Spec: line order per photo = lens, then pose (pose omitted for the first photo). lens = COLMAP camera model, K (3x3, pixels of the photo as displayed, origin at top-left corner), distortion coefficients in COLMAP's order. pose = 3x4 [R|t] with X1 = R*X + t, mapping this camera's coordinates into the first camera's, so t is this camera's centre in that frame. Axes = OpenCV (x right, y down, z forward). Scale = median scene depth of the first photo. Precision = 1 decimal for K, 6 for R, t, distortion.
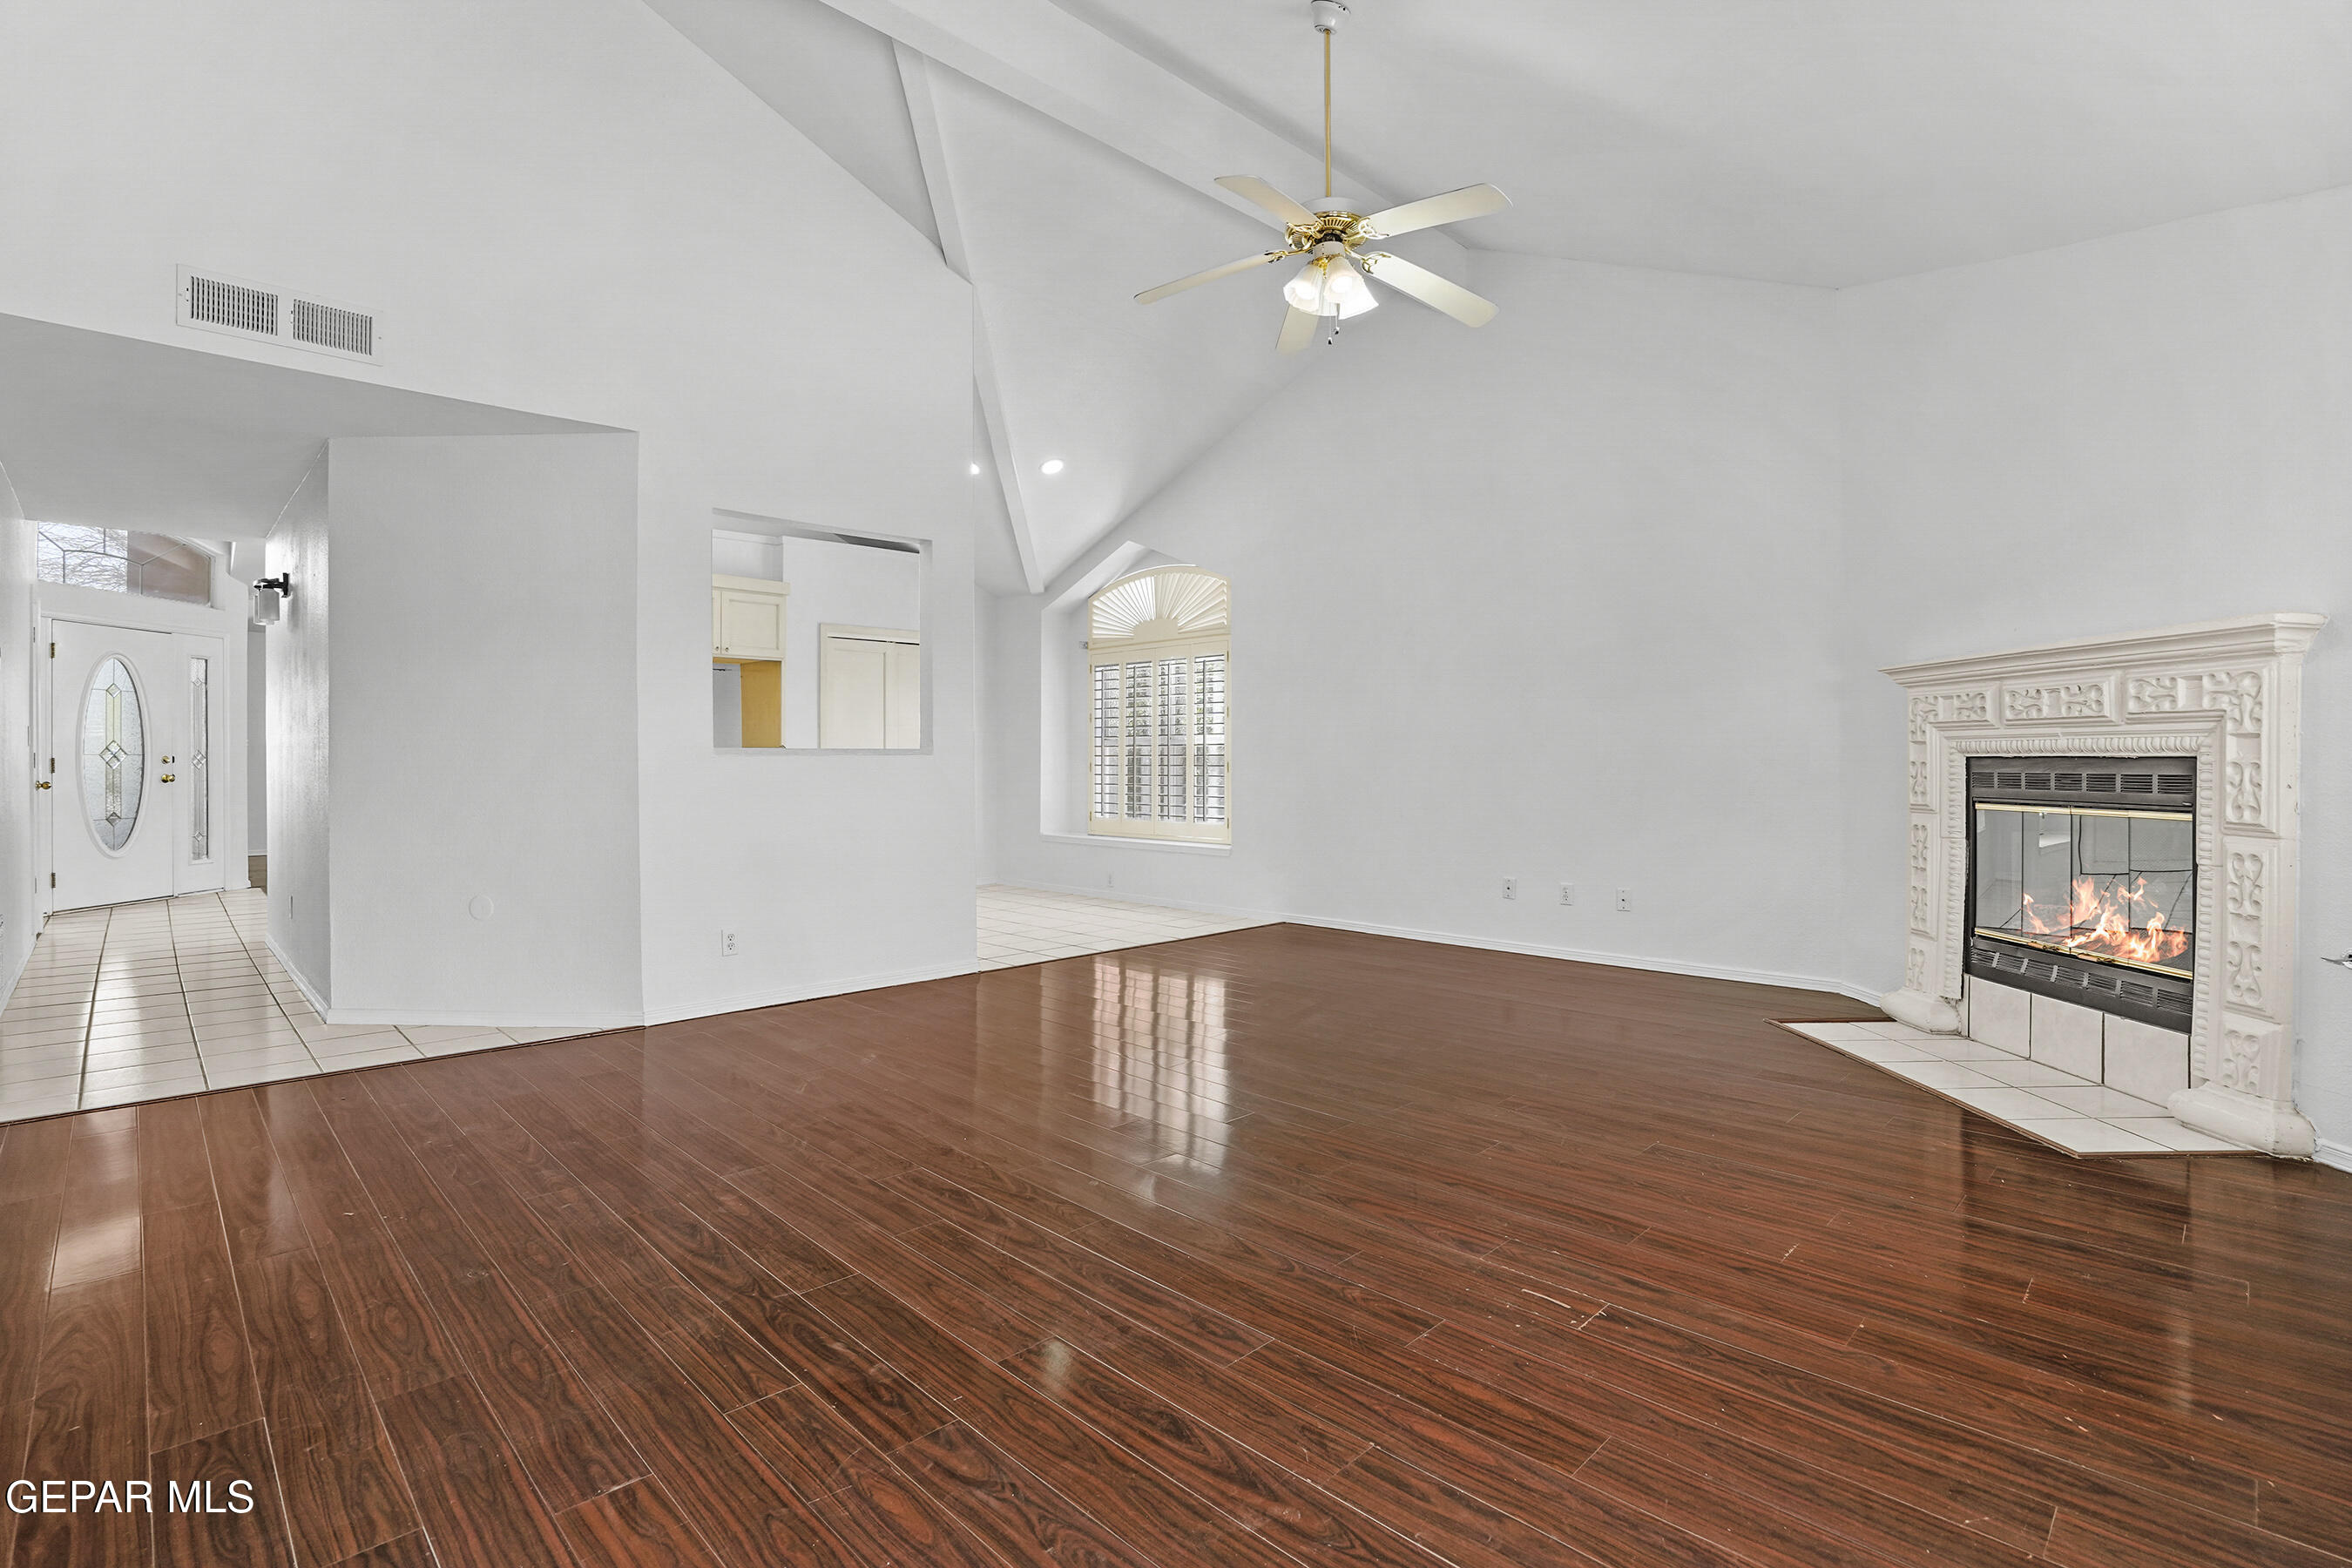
lens RADIAL K [[1108.0, 0, 1192.4], [0, 1108.0, 772.5], [0, 0, 1]] dist [-0.066161, 0.020564]
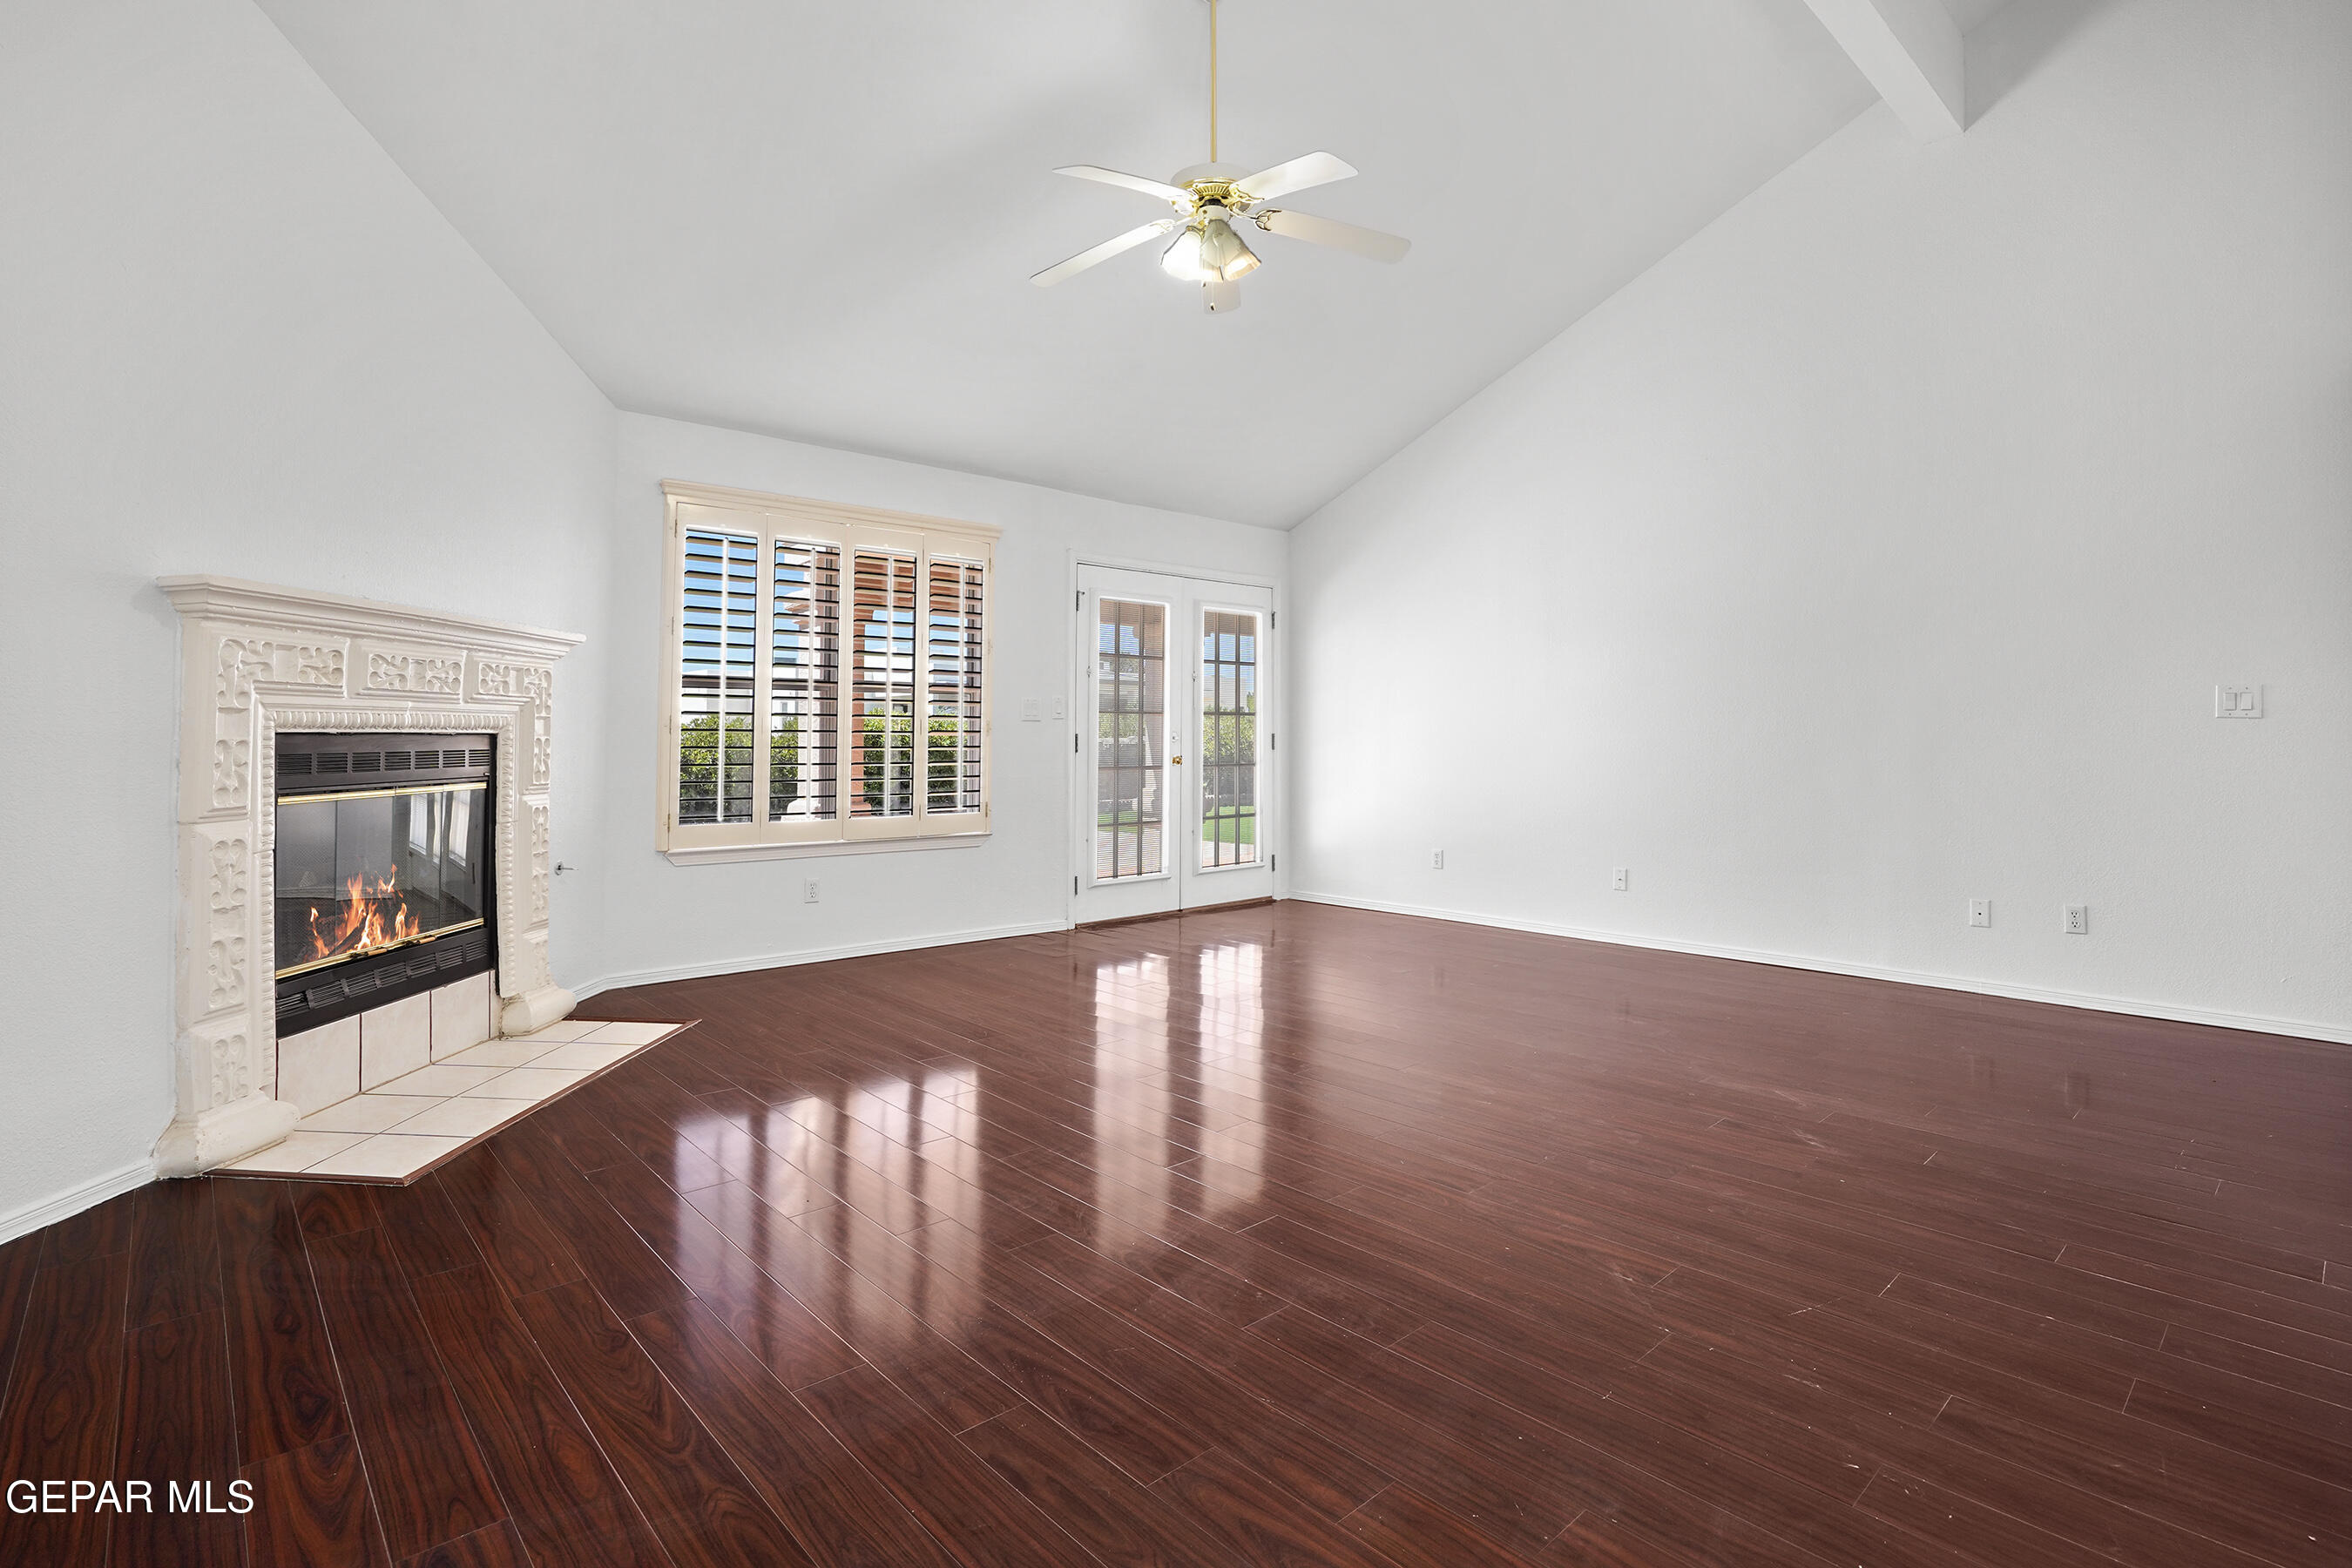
lens RADIAL K [[1135.1, 0, 1187.3], [0, 1135.1, 716.6], [0, 0, 1]] dist [-0.000108, -0.000101]
pose [[-0.998800, 0.000220, 0.048973, 0.092337], [0.000016, 0.999991, -0.004166, -0.024620], [-0.048974, -0.004160, -0.998791, 1.907296]]
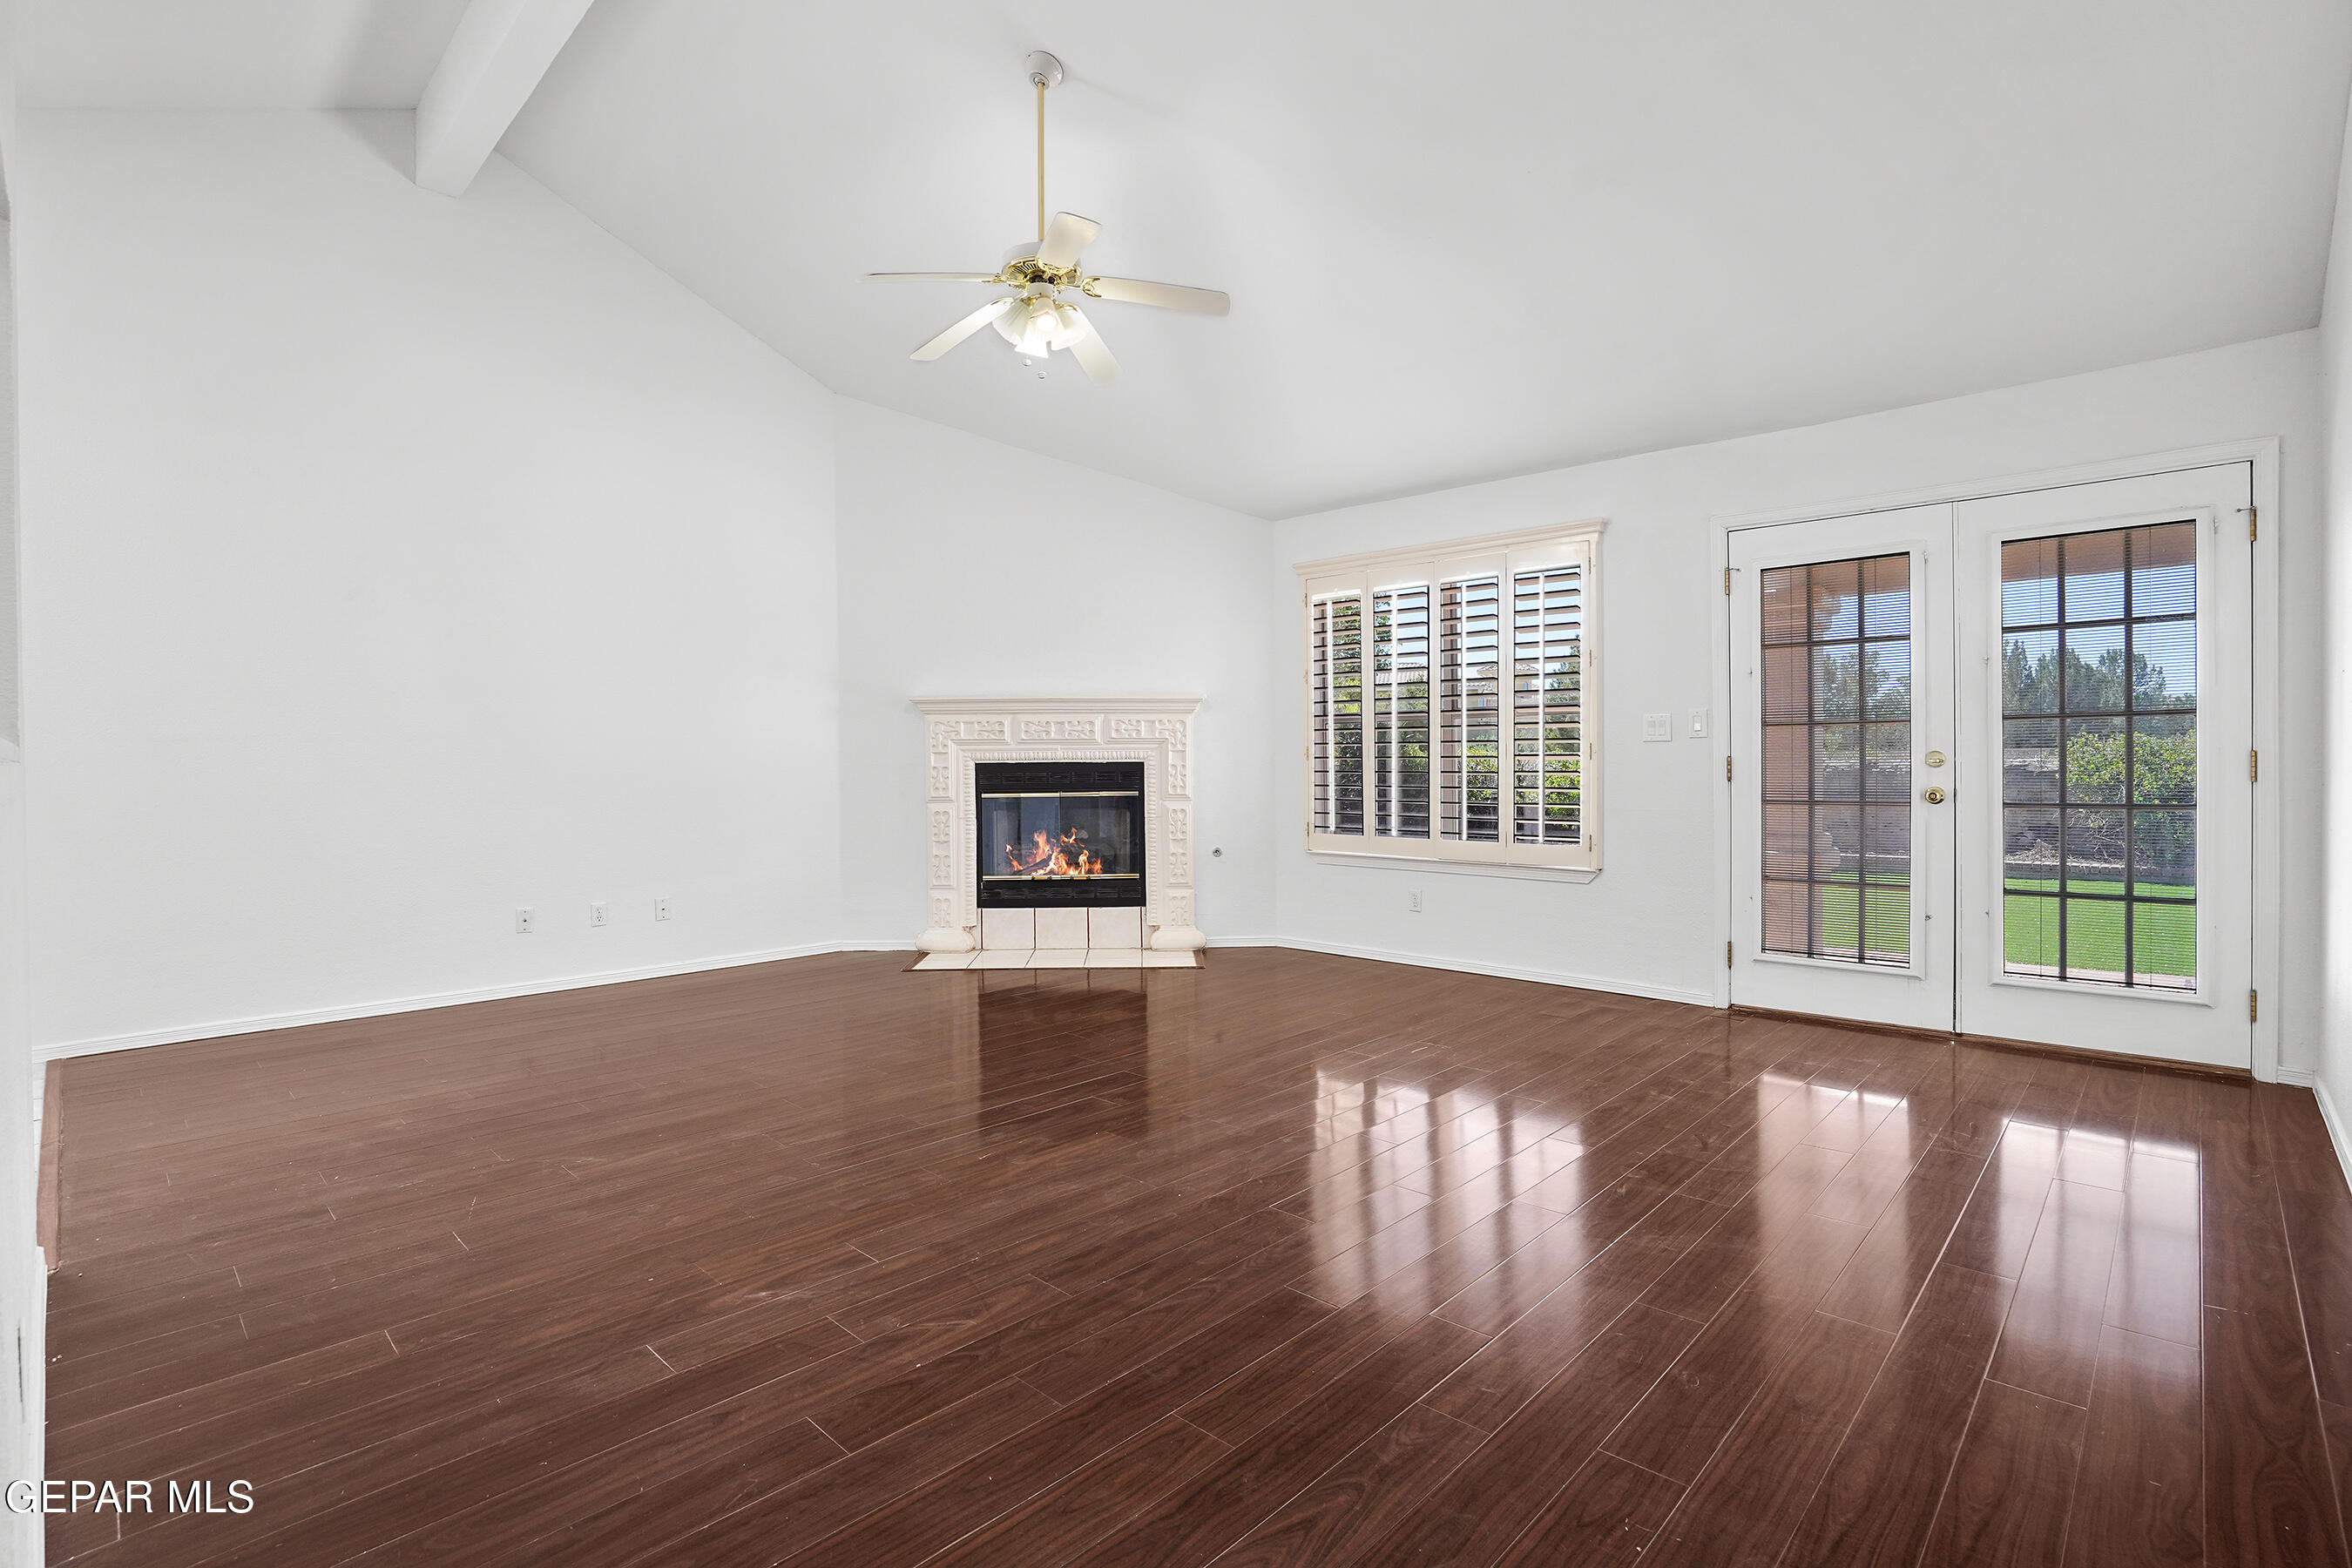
lens RADIAL K [[1117.4, 0, 1139.5], [0, 1117.4, 750.5], [0, 0, 1]] dist [-0.053908, 0.014273]
pose [[-0.010842, 0.011968, 0.999870, -0.929518], [0.020189, 0.999727, -0.011748, -0.010168], [-0.999737, 0.020059, -0.011080, 0.876824]]
